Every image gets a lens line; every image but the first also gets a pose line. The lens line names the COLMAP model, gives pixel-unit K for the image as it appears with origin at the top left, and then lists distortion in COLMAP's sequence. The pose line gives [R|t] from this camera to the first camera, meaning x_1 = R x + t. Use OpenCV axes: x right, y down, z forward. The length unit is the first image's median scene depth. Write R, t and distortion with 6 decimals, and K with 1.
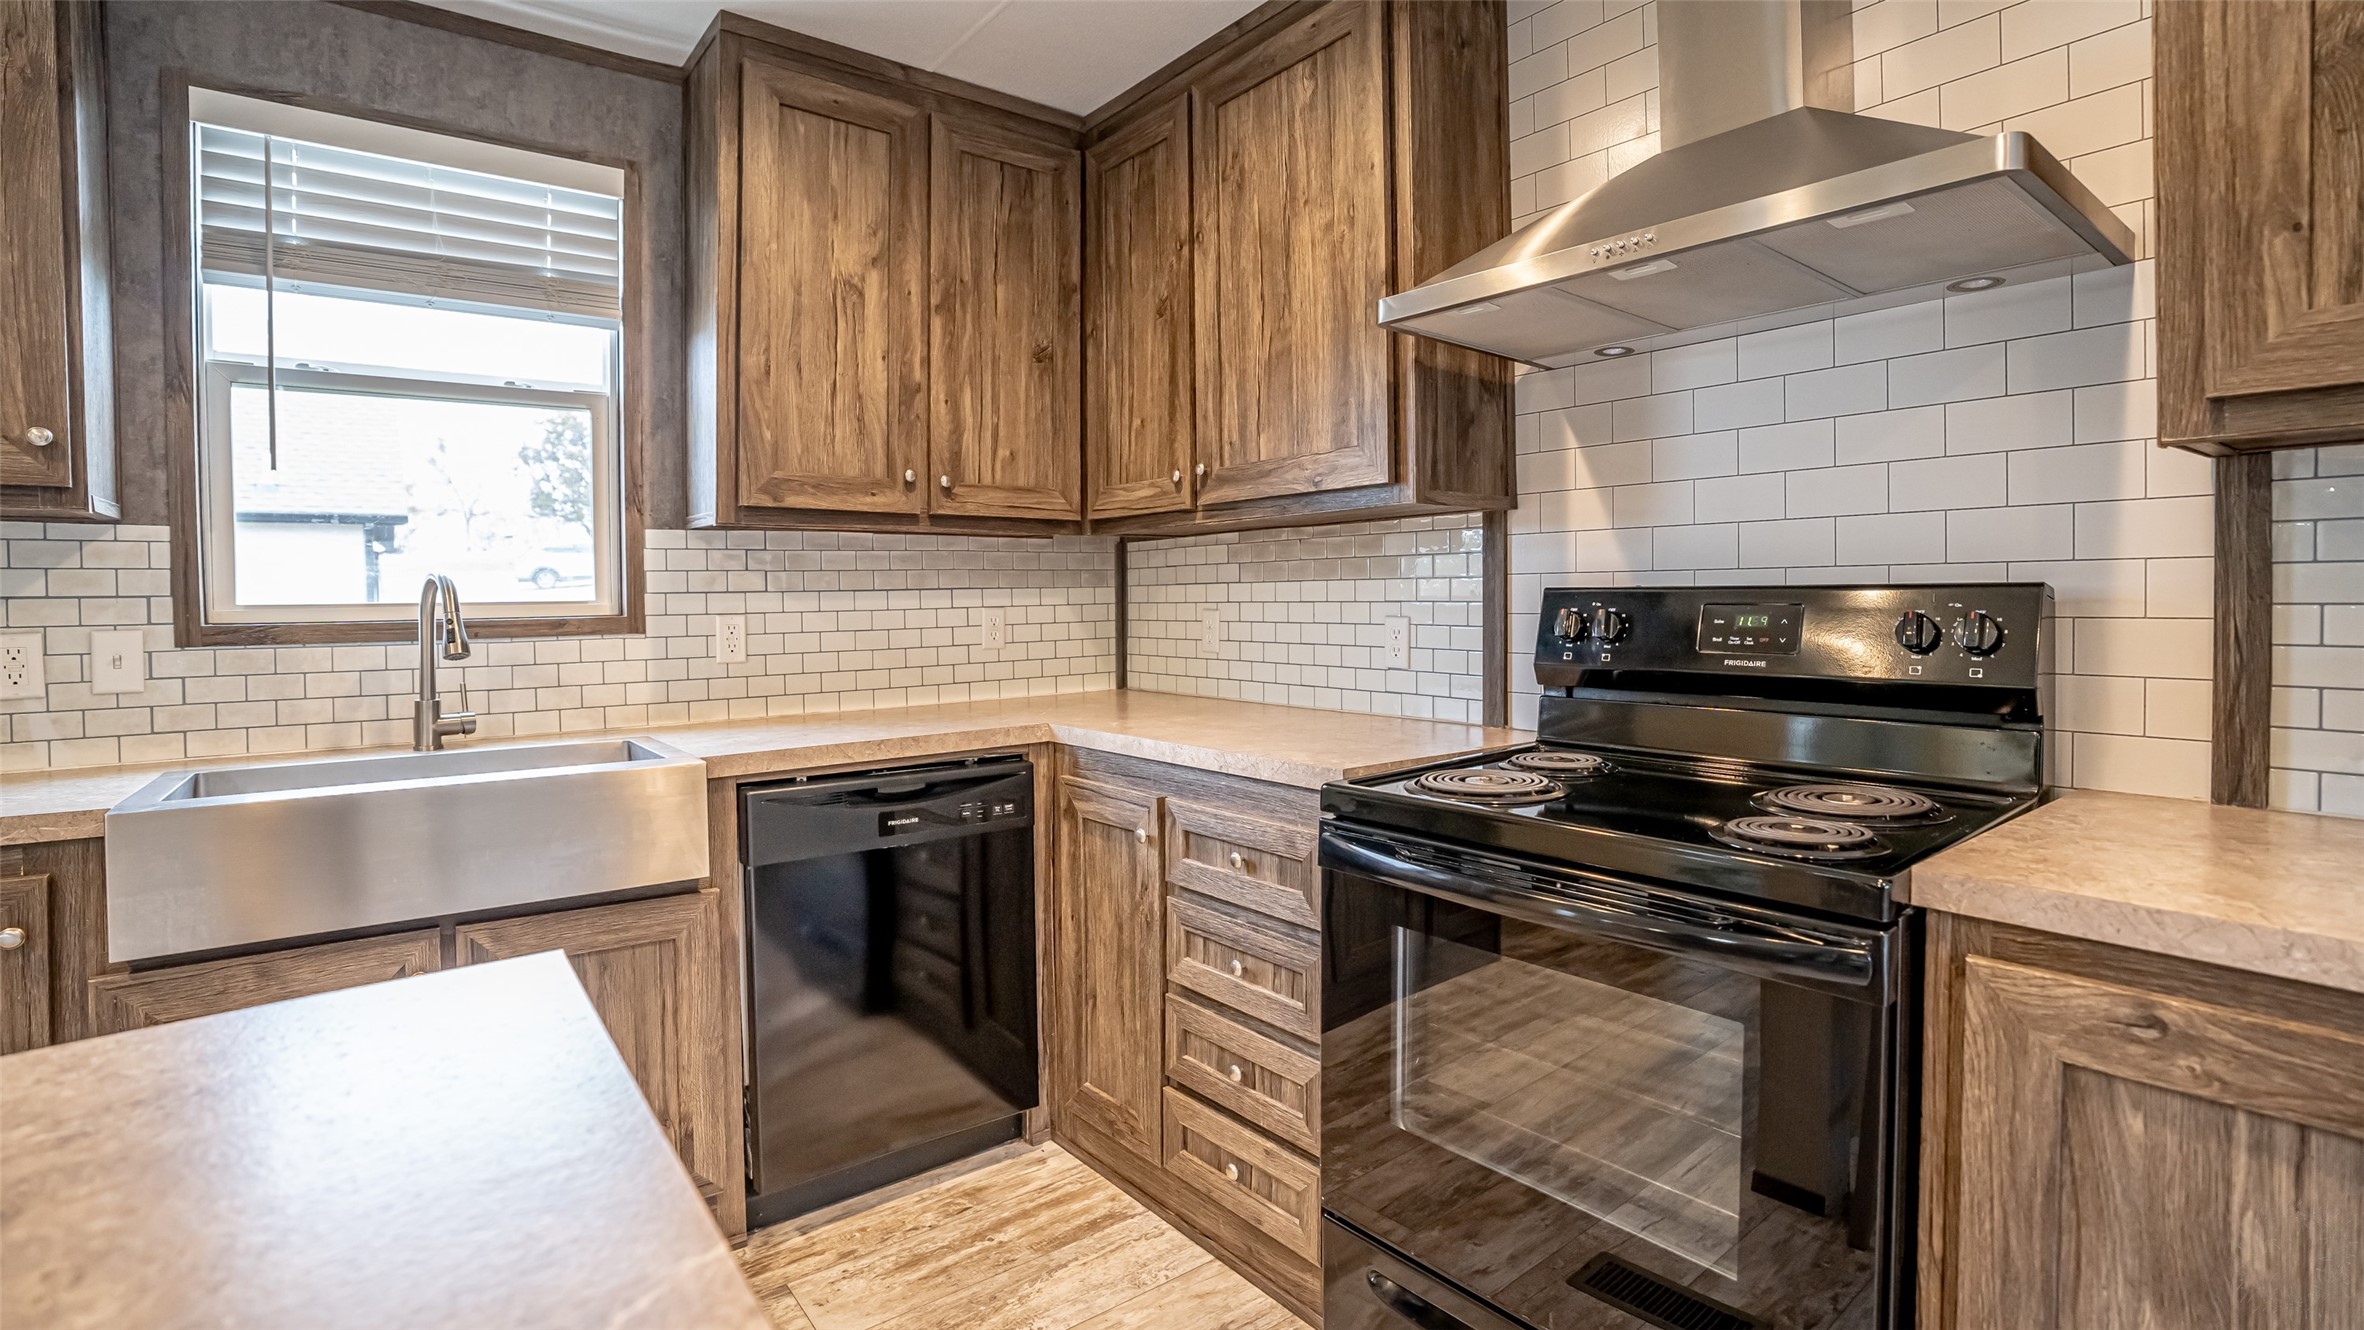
lens RADIAL K [[1096.9, 0, 1151.5], [0, 1096.9, 617.7], [0, 0, 1]] dist [-0.053248, 0.022387]
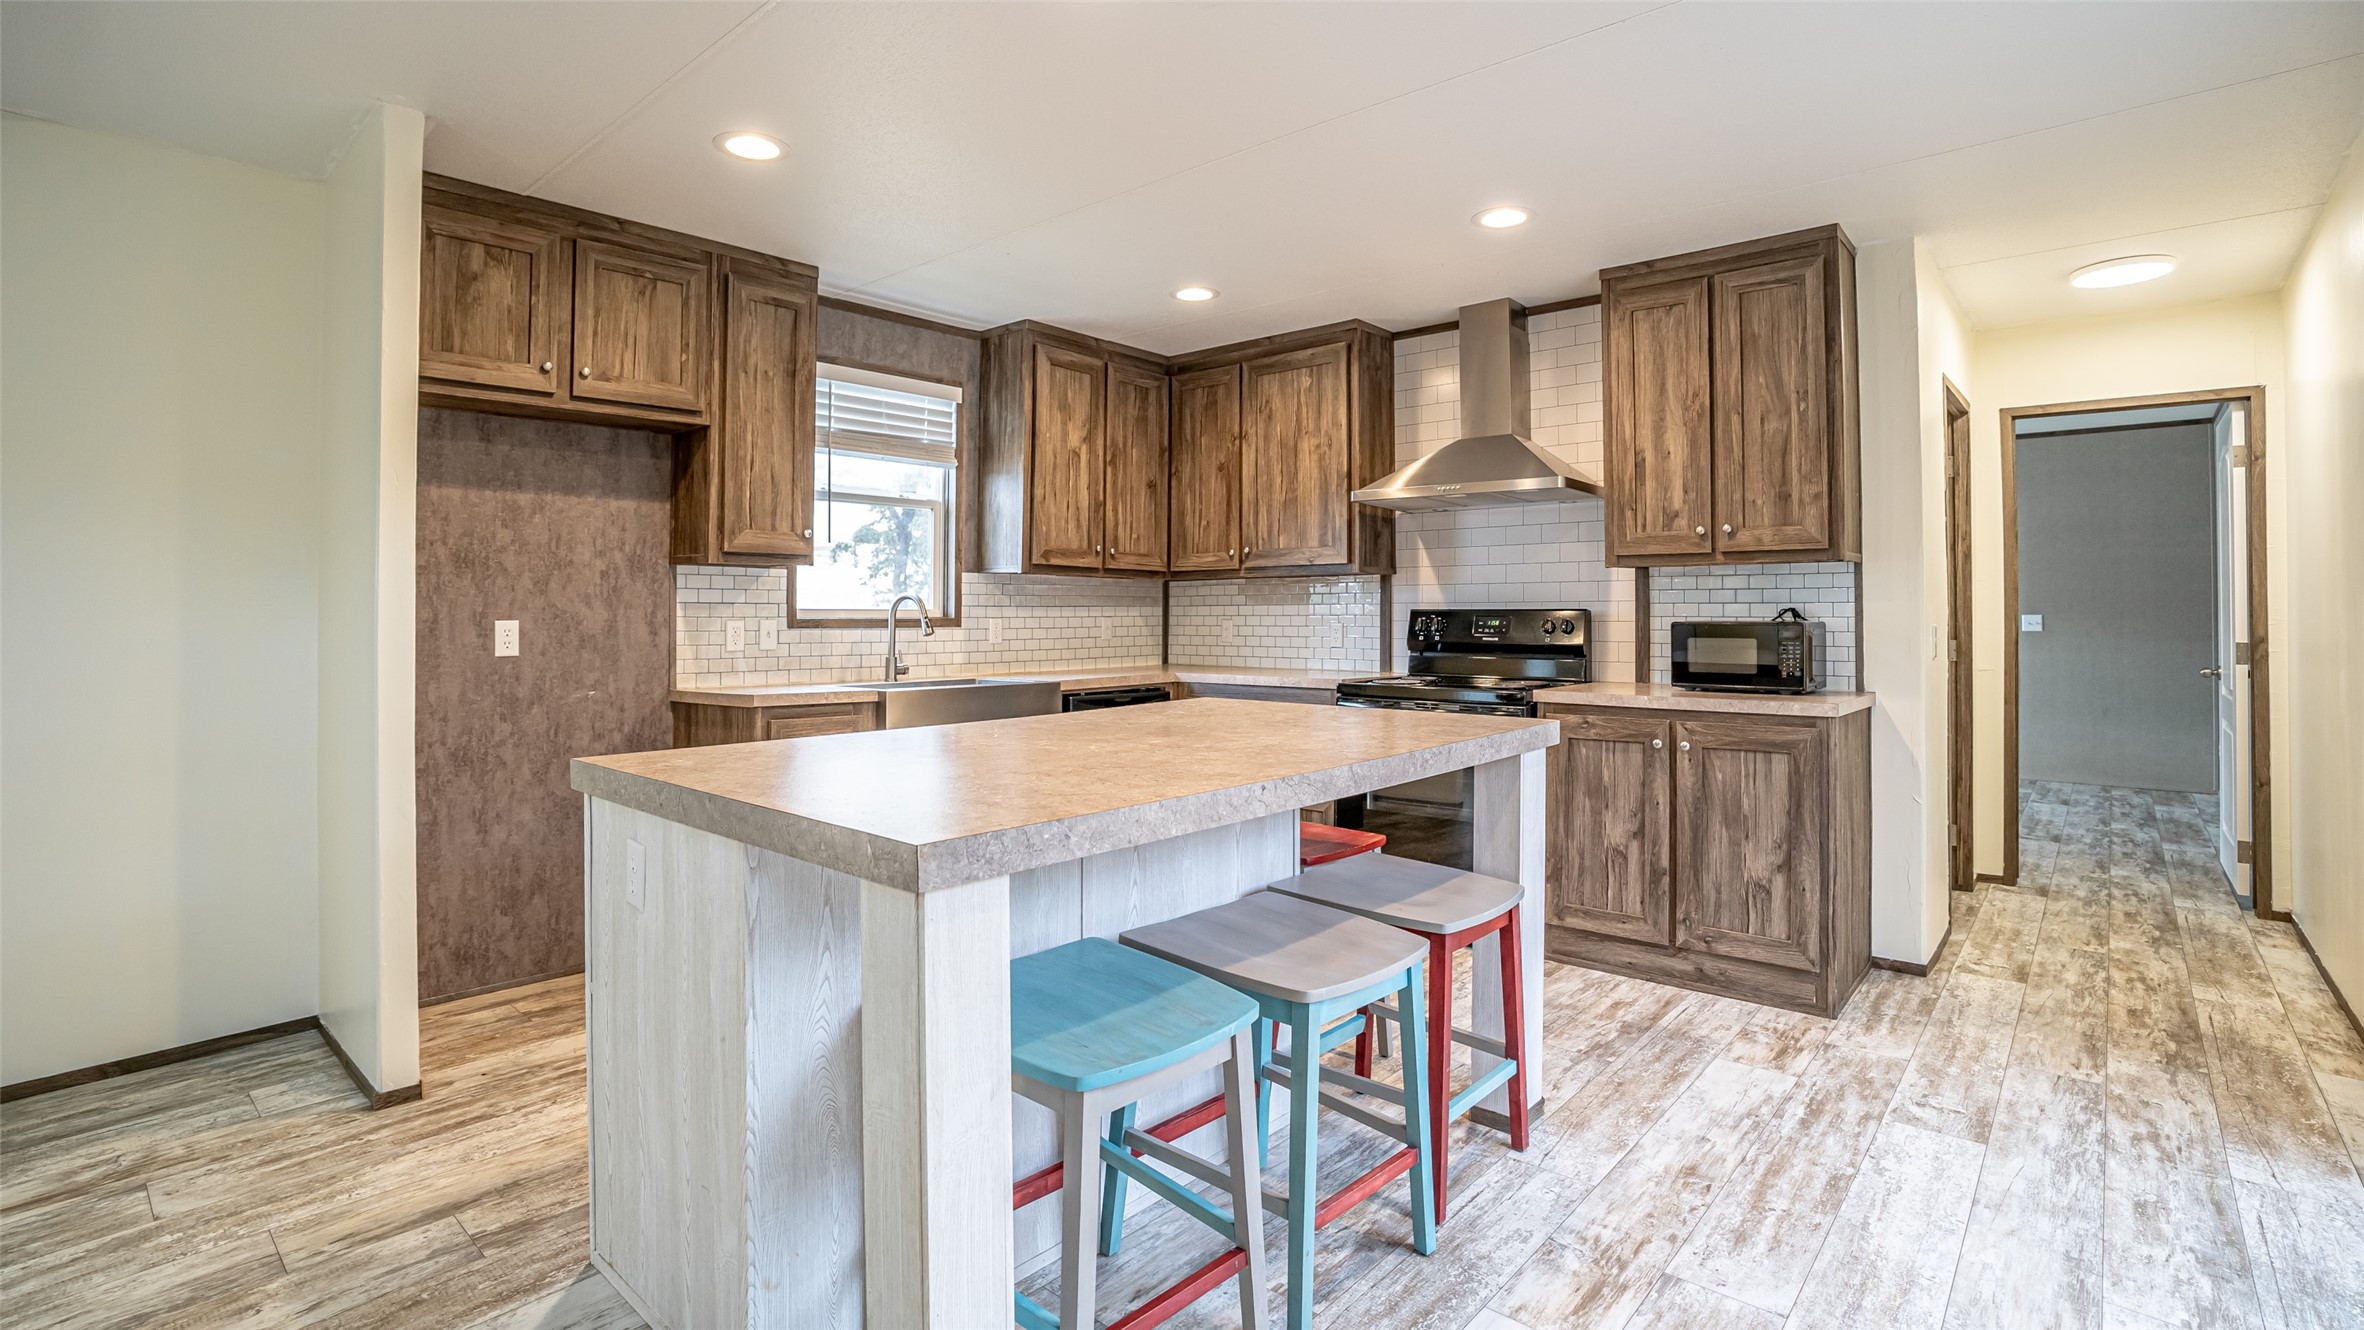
lens RADIAL K [[1096.9, 0, 1151.5], [0, 1096.9, 617.7], [0, 0, 1]] dist [-0.053248, 0.022387]
pose [[0.981272, 0.012910, 0.192193, -0.528507], [-0.008825, 0.999717, -0.022096, 0.039254], [-0.192424, 0.019986, 0.981108, -0.994841]]
